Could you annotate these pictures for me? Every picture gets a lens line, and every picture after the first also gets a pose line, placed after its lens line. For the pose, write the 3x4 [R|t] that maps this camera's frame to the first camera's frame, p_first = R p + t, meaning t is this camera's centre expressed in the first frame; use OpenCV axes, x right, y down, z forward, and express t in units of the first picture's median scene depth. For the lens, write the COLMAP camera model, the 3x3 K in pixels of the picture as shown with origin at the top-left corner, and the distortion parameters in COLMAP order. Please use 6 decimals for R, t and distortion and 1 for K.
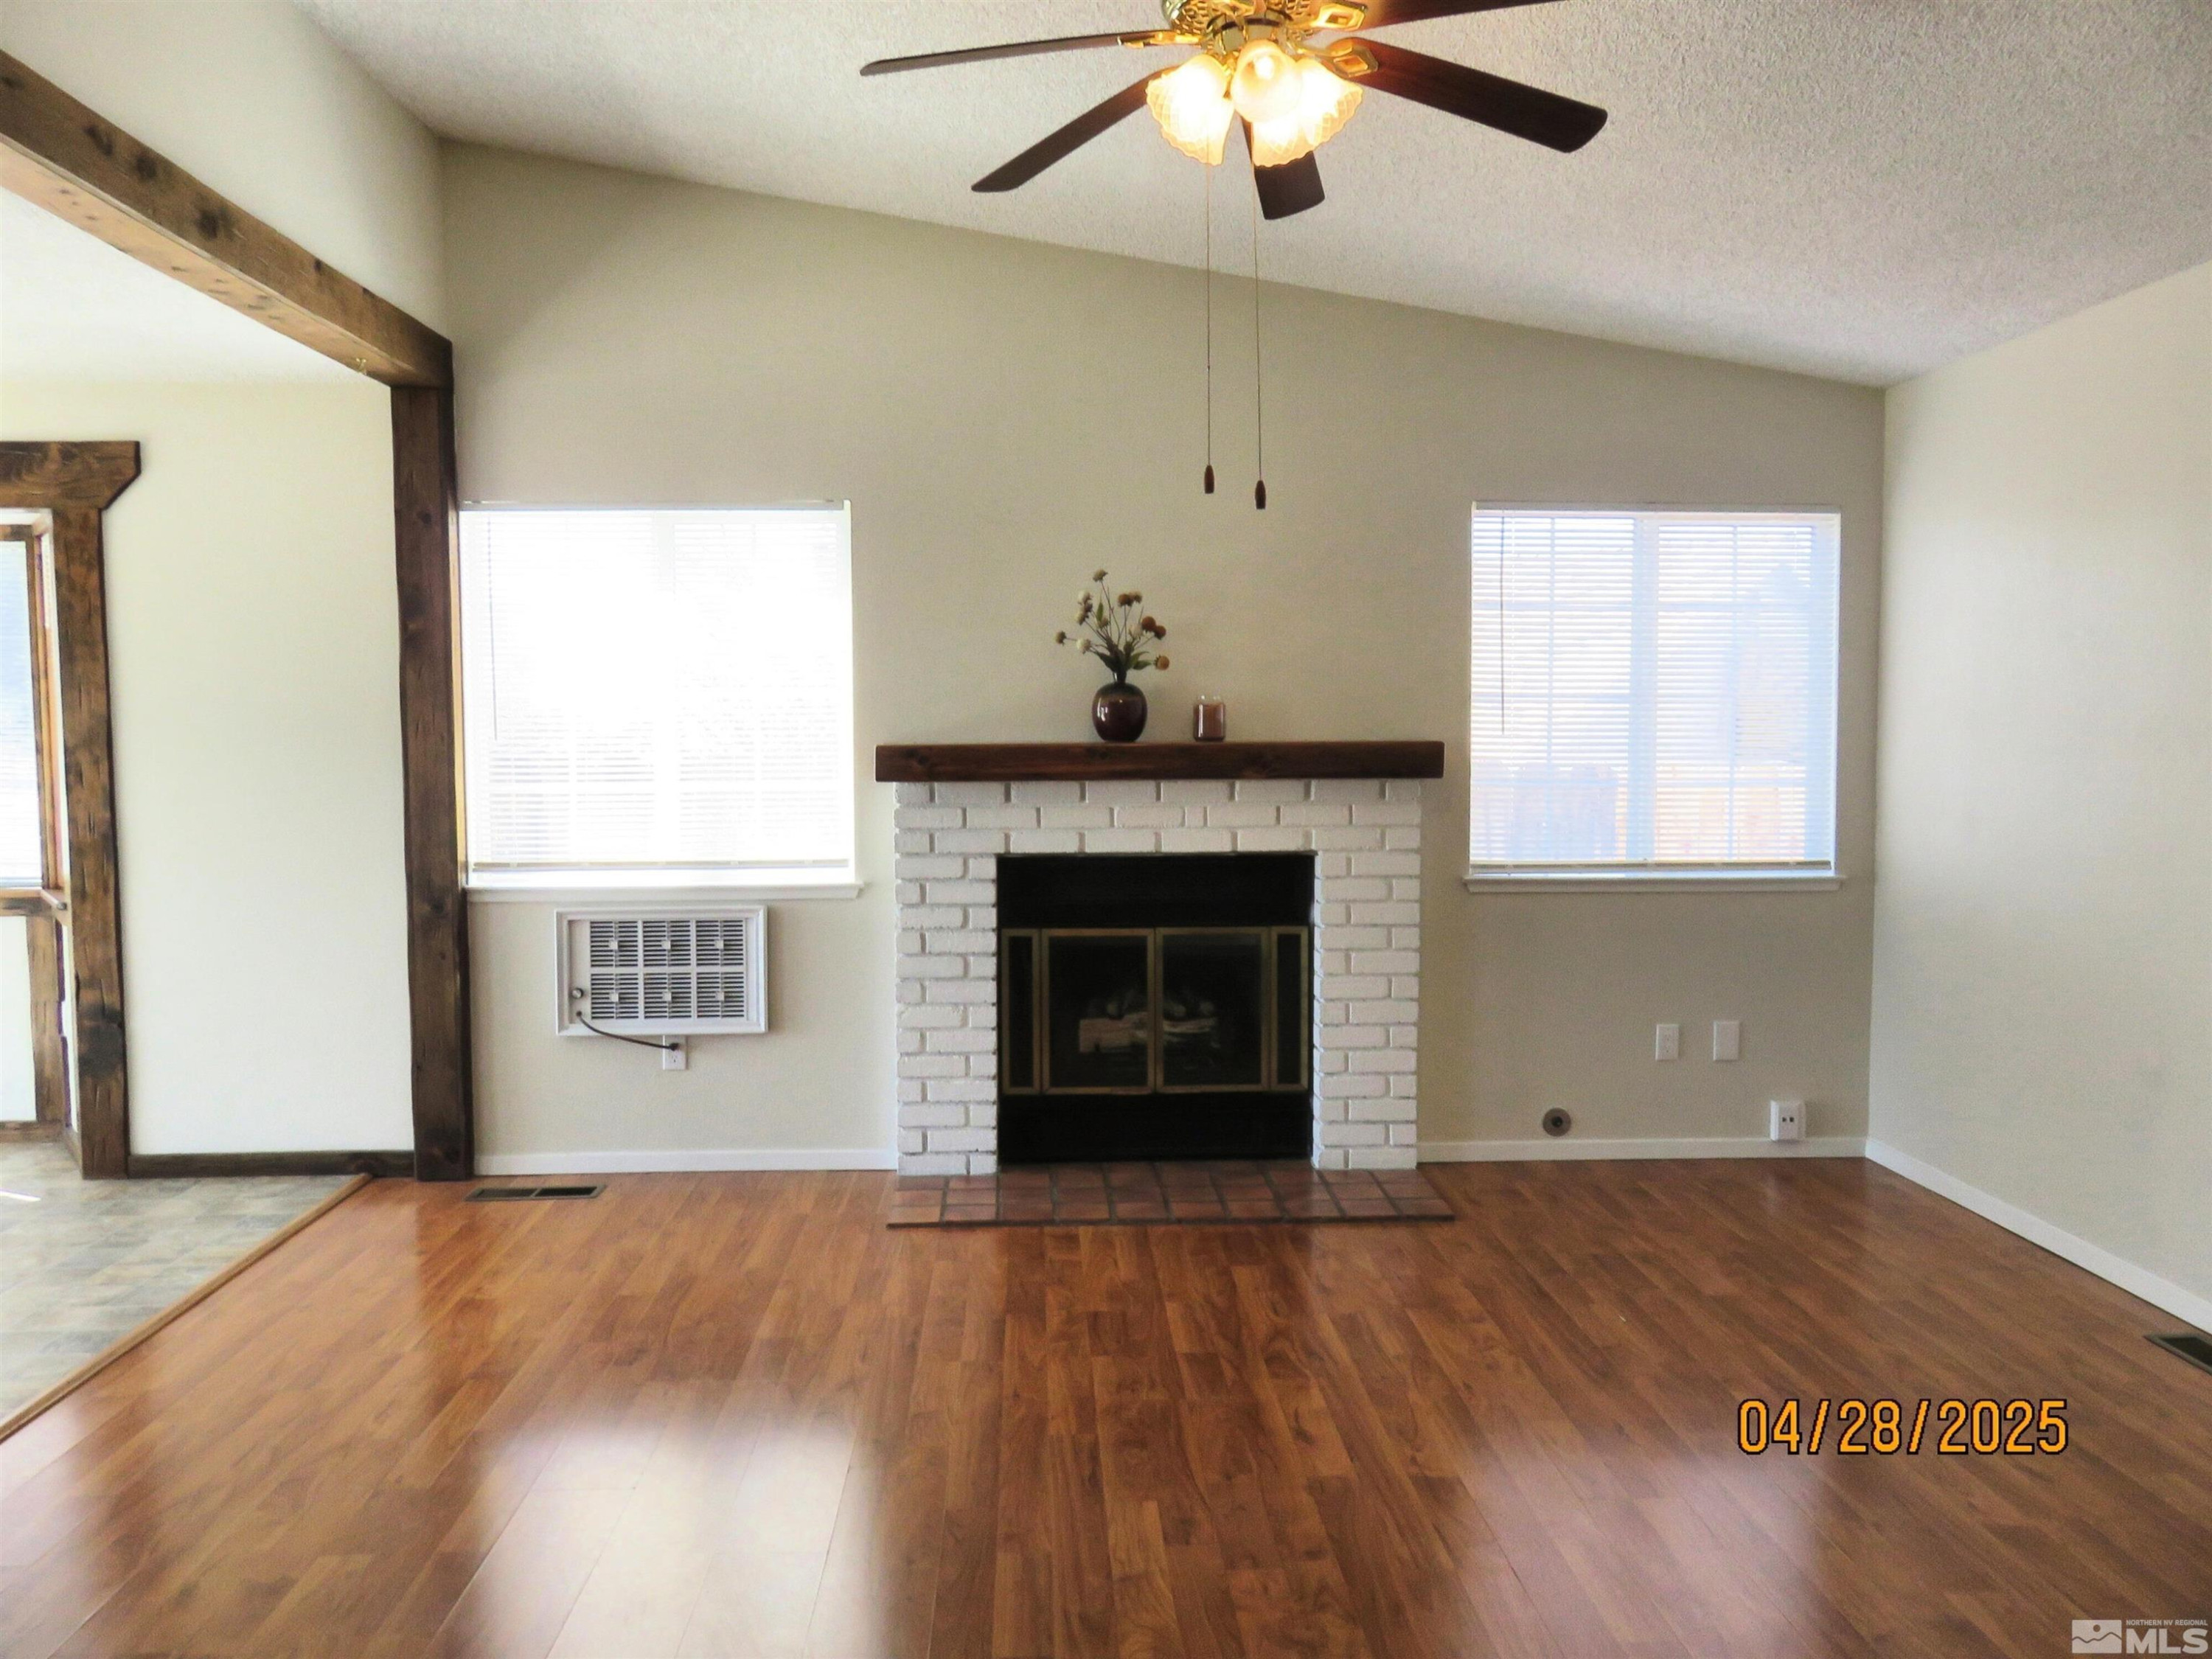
lens RADIAL K [[1664.4, 0, 1112.8], [0, 1664.4, 824.4], [0, 0, 1]] dist [-0.008822, -0.001940]
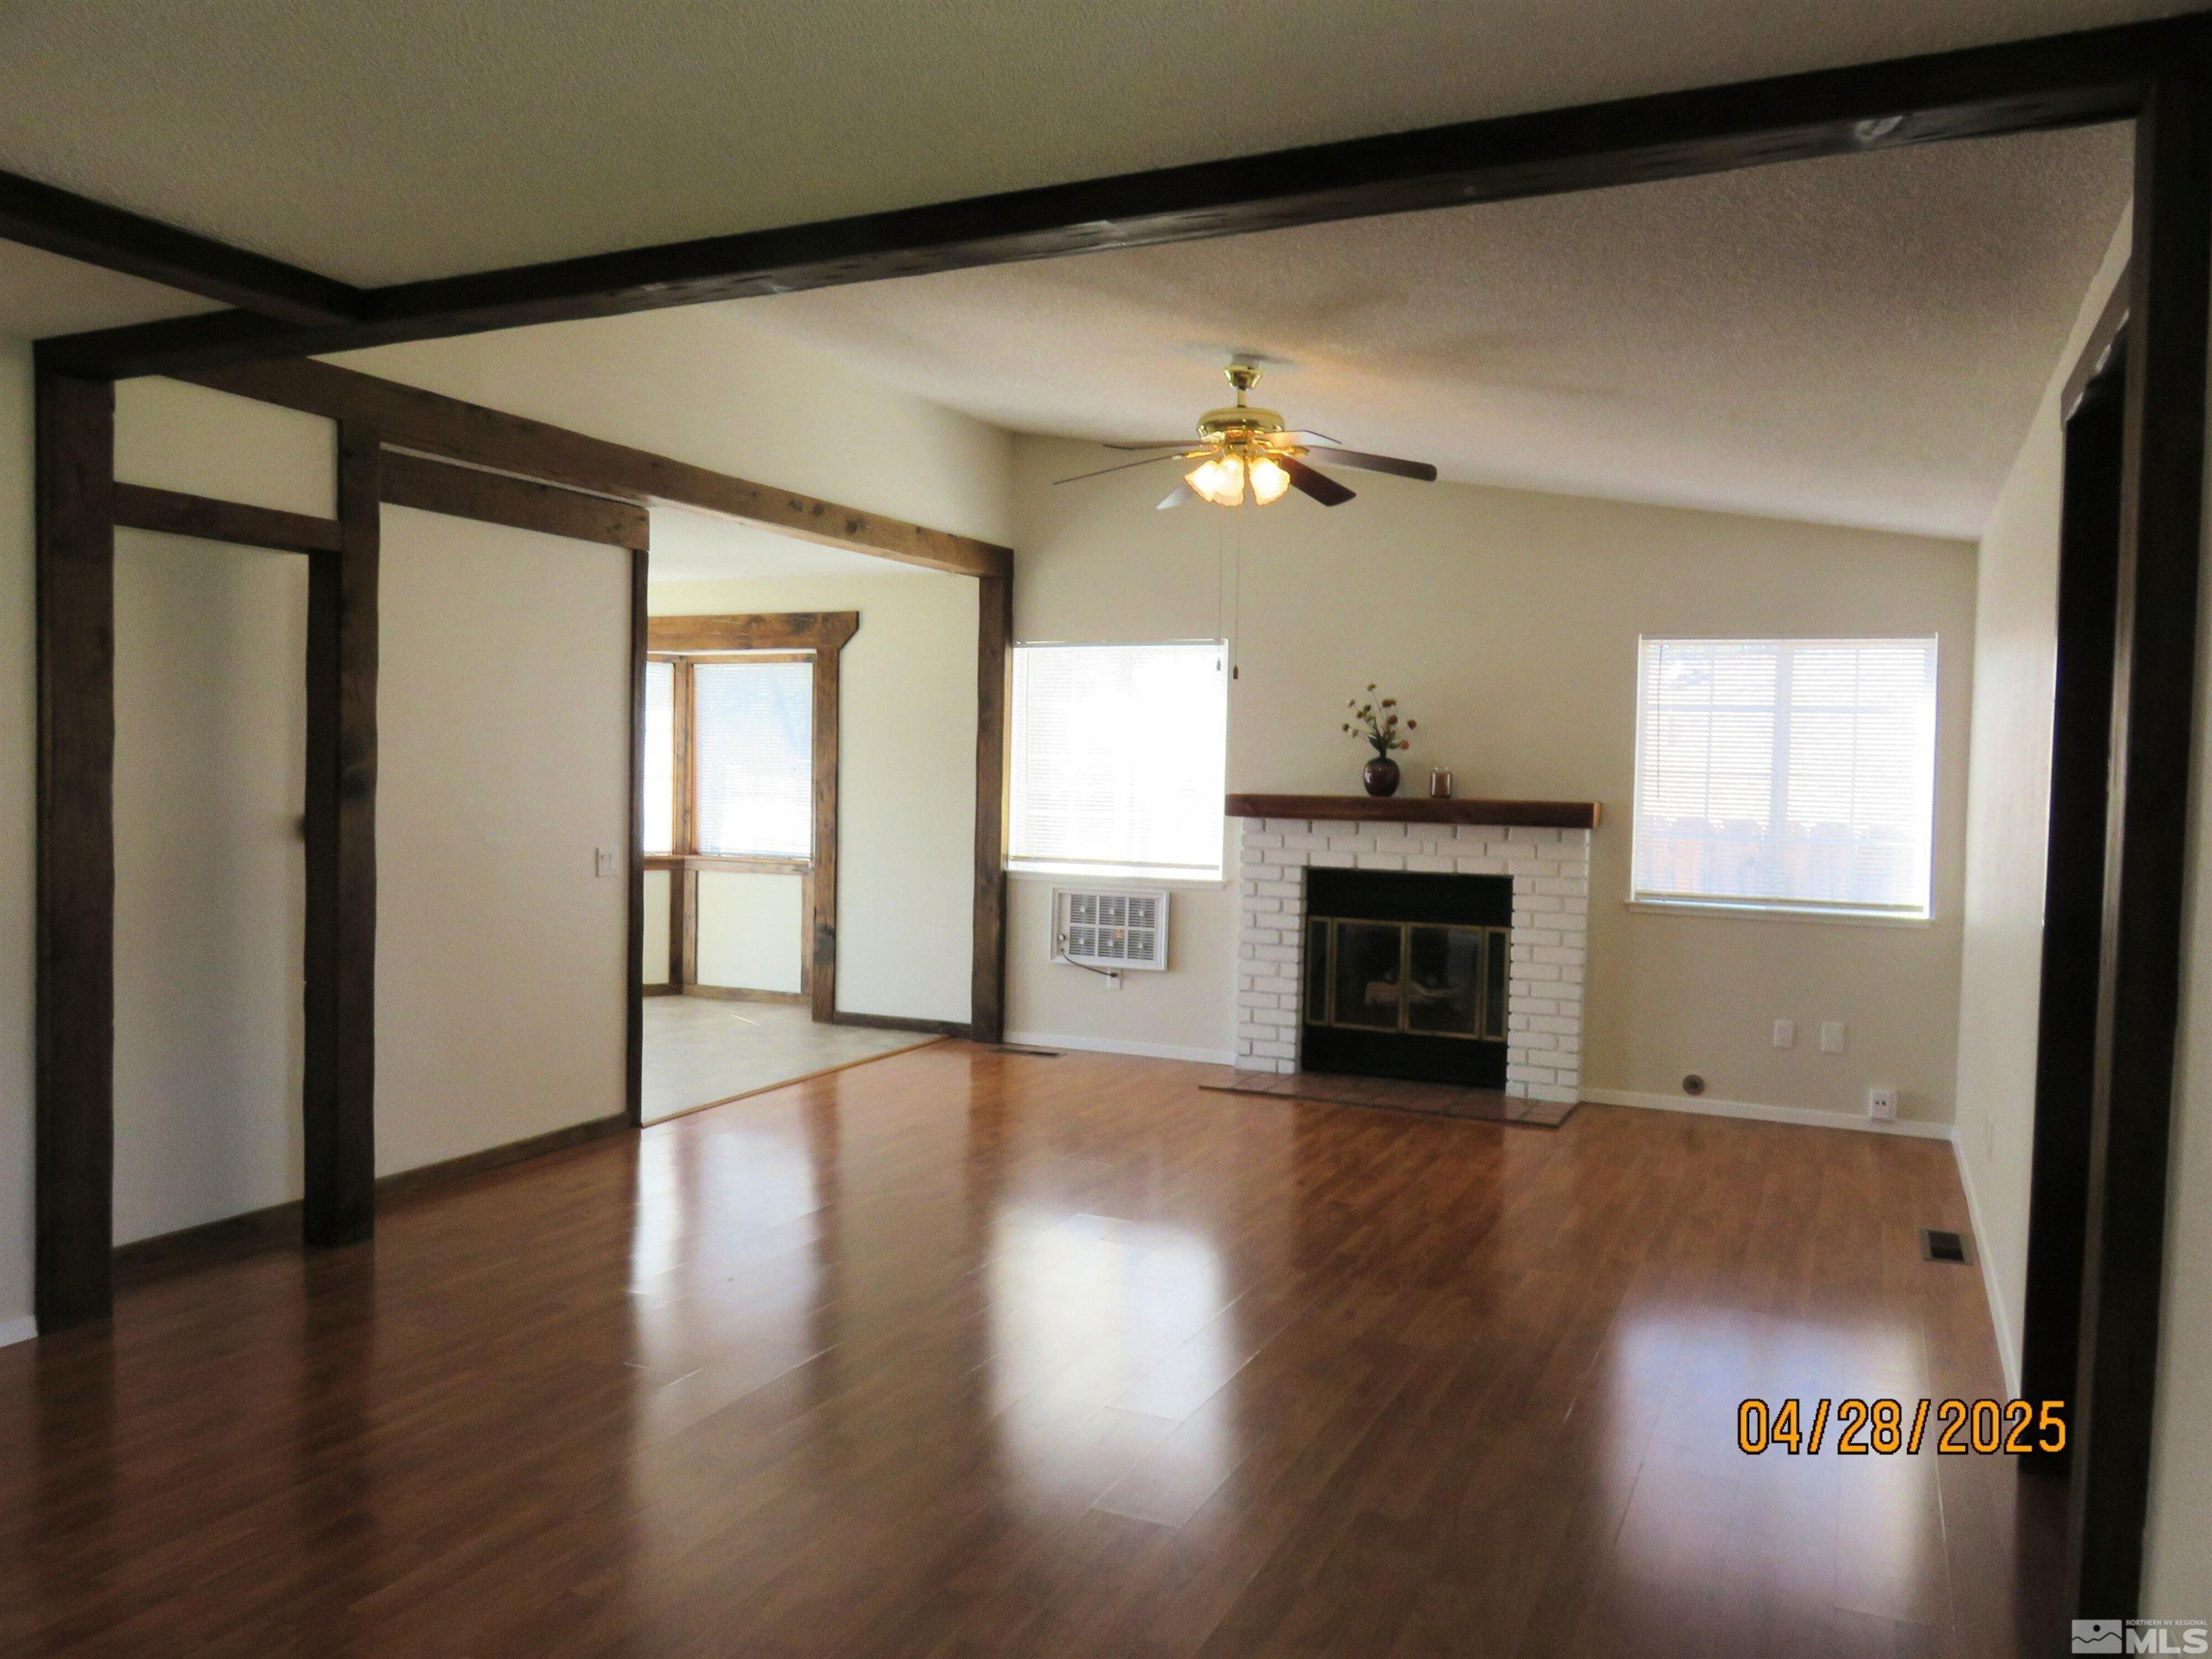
lens RADIAL K [[1686.8, 0, 1110.4], [0, 1686.8, 828.0], [0, 0, 1]] dist [-0.010815, 0.003716]
pose [[0.887736, 0.040457, -0.458571, 0.485549], [-0.054061, 0.998400, -0.016571, 0.017906], [0.457167, 0.039502, 0.888503, -0.472411]]
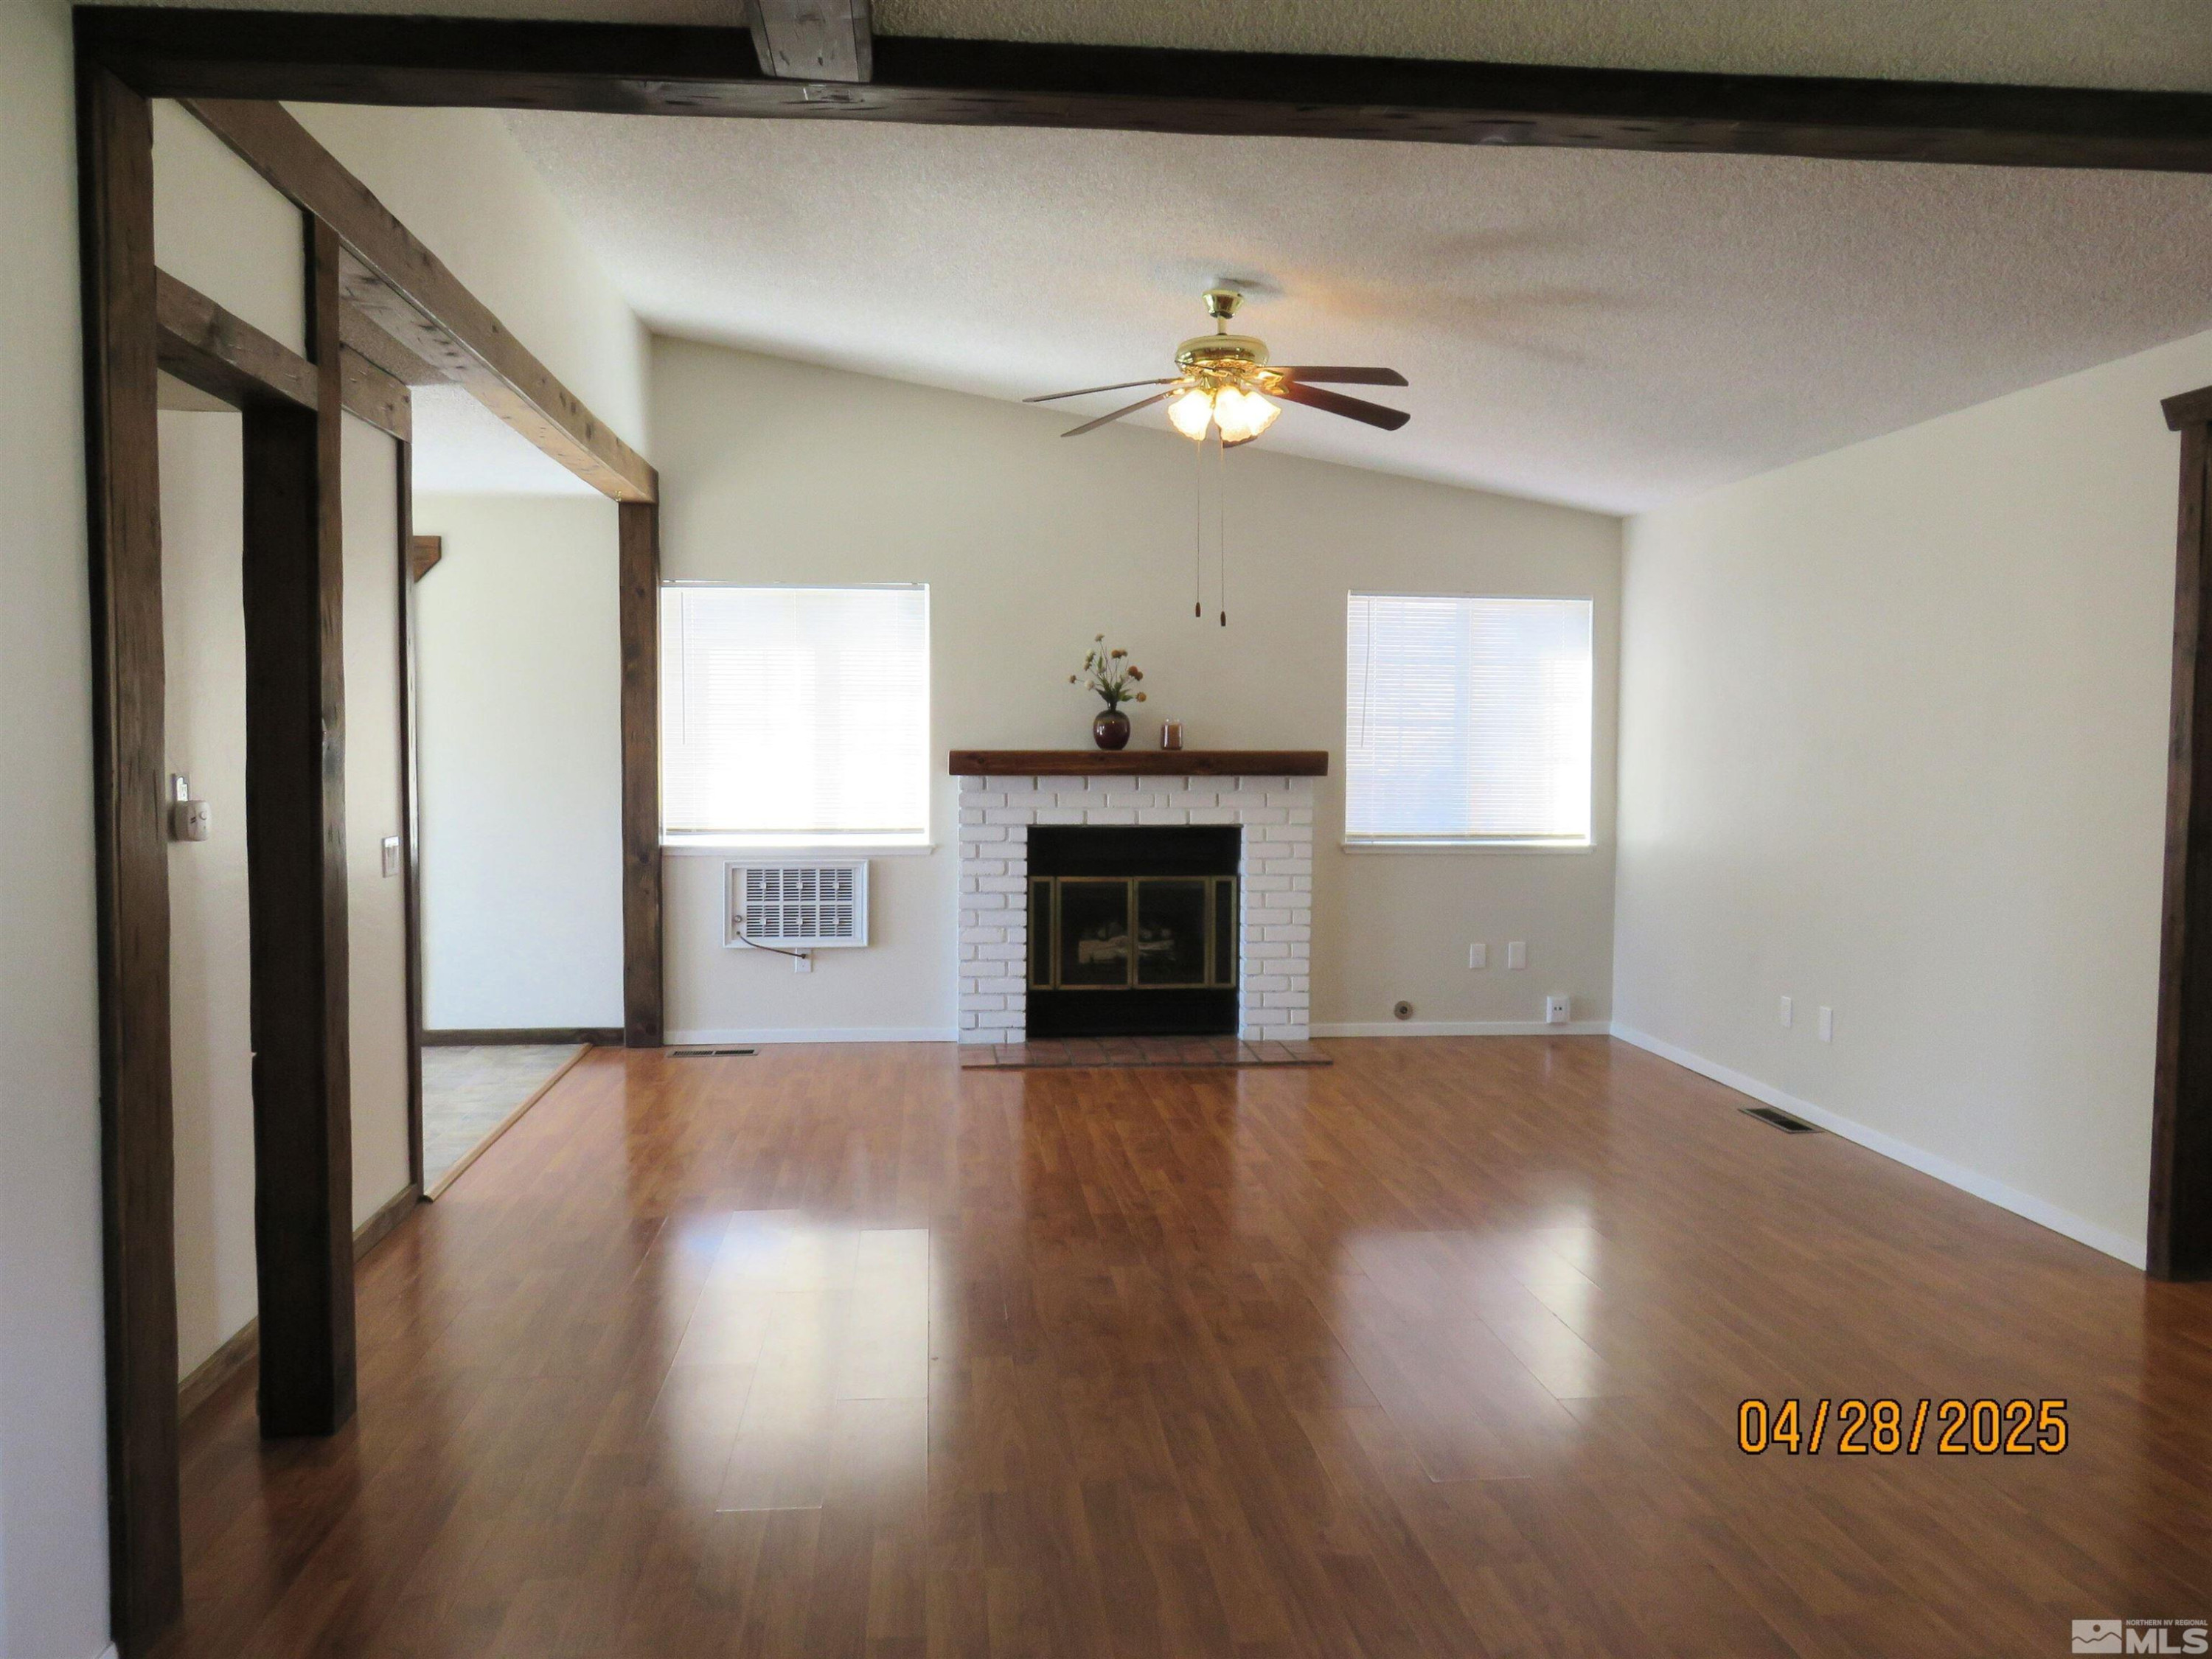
lens RADIAL K [[1664.4, 0, 1112.8], [0, 1664.4, 824.4], [0, 0, 1]] dist [-0.008822, -0.001940]
pose [[0.998277, 0.006259, 0.058336, -0.079870], [-0.005940, 0.999966, -0.005650, 0.025026], [-0.058369, 0.005294, 0.998281, -0.474210]]
